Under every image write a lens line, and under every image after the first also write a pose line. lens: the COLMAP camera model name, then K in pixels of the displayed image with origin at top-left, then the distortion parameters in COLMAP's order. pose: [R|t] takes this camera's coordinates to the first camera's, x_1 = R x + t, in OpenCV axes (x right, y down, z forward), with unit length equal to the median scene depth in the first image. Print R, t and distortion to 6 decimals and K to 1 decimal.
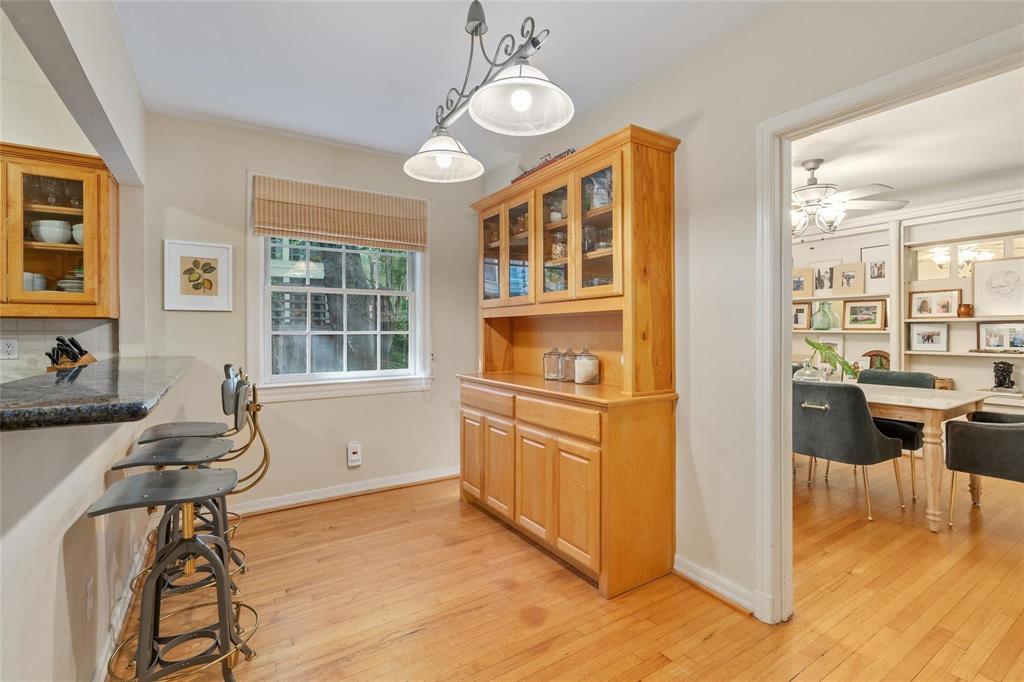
lens RADIAL K [[462.5, 0, 511.3], [0, 462.5, 331.6], [0, 0, 1]] dist [-0.001713, -0.000112]
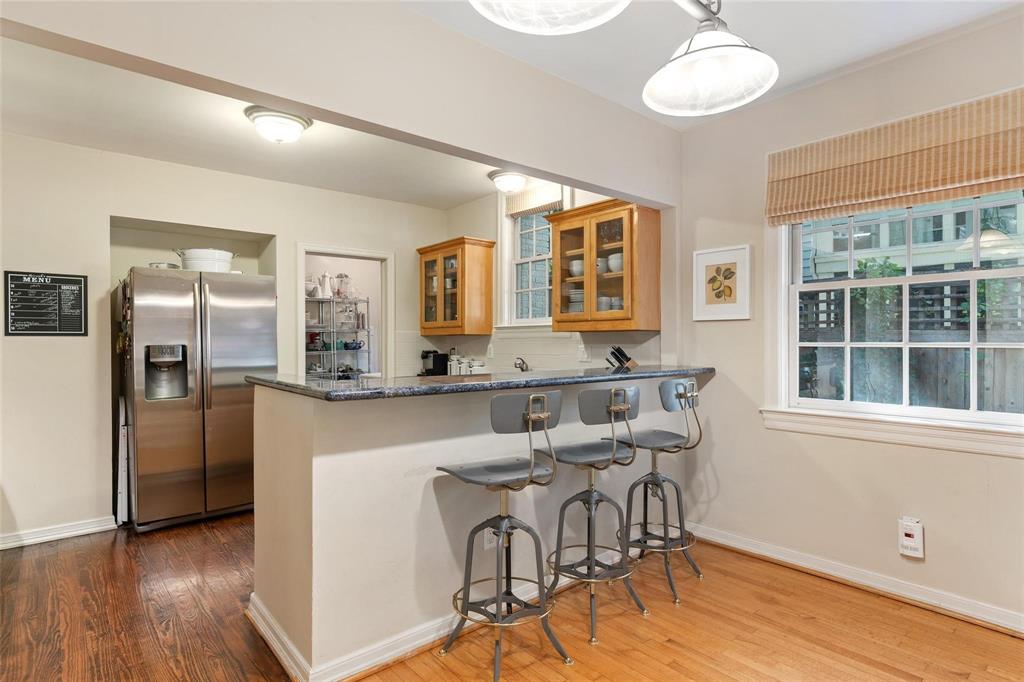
lens RADIAL K [[532.5, 0, 512.0], [0, 532.5, 341.0], [0, 0, 1]] dist [-0.008698, -0.000664]
pose [[0.138209, 0.005994, -0.990385, 0.339725], [0.002722, 0.999976, 0.006432, -0.010087], [0.990399, -0.003585, 0.138189, 0.414875]]
